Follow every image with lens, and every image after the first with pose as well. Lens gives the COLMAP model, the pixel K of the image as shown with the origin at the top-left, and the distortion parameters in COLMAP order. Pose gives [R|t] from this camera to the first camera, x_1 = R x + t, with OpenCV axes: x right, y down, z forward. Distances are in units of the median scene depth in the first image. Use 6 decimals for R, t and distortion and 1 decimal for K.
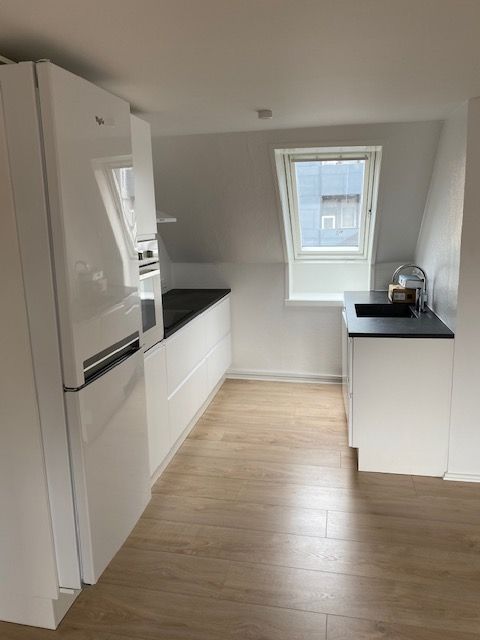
lens RADIAL K [[495.5, 0, 238.8], [0, 495.5, 319.3], [0, 0, 1]] dist [0.050082, -0.002726]
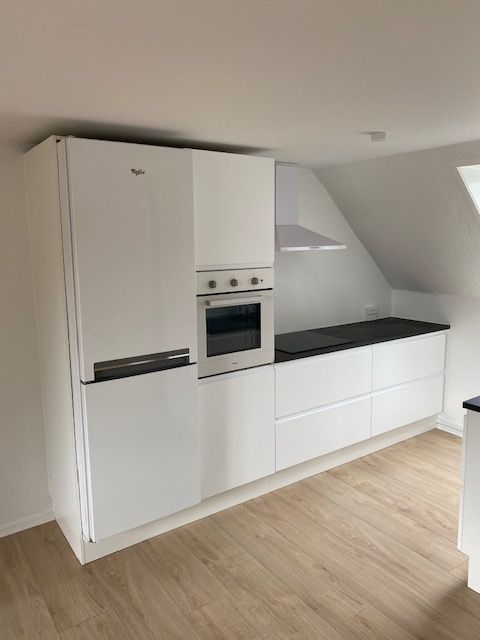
lens RADIAL K [[495.5, 0, 239.9], [0, 495.5, 314.8], [0, 0, 1]] dist [0.050082, -0.002726]
pose [[0.724071, 0.120187, -0.679173, 0.404980], [-0.148034, 0.988833, 0.017165, -0.055137], [0.673652, 0.088112, 0.733777, 0.155022]]
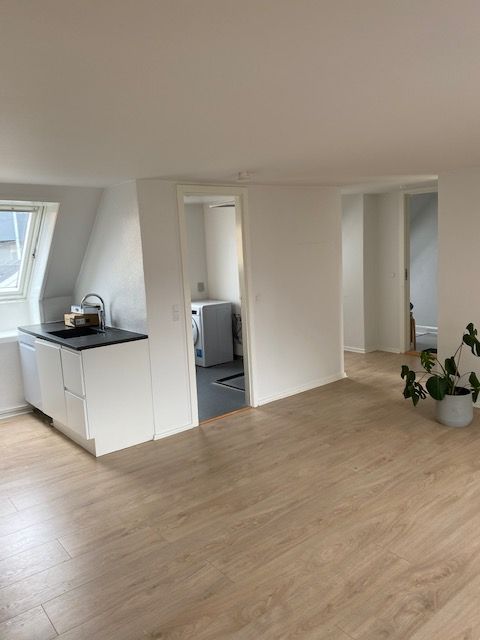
lens RADIAL K [[495.5, 0, 239.7], [0, 495.5, 322.4], [0, 0, 1]] dist [0.050082, -0.002726]
pose [[0.652588, -0.118482, 0.748392, -0.376608], [0.187070, 0.982317, -0.007607, 0.043104], [-0.734257, 0.144966, 0.663213, -0.124451]]
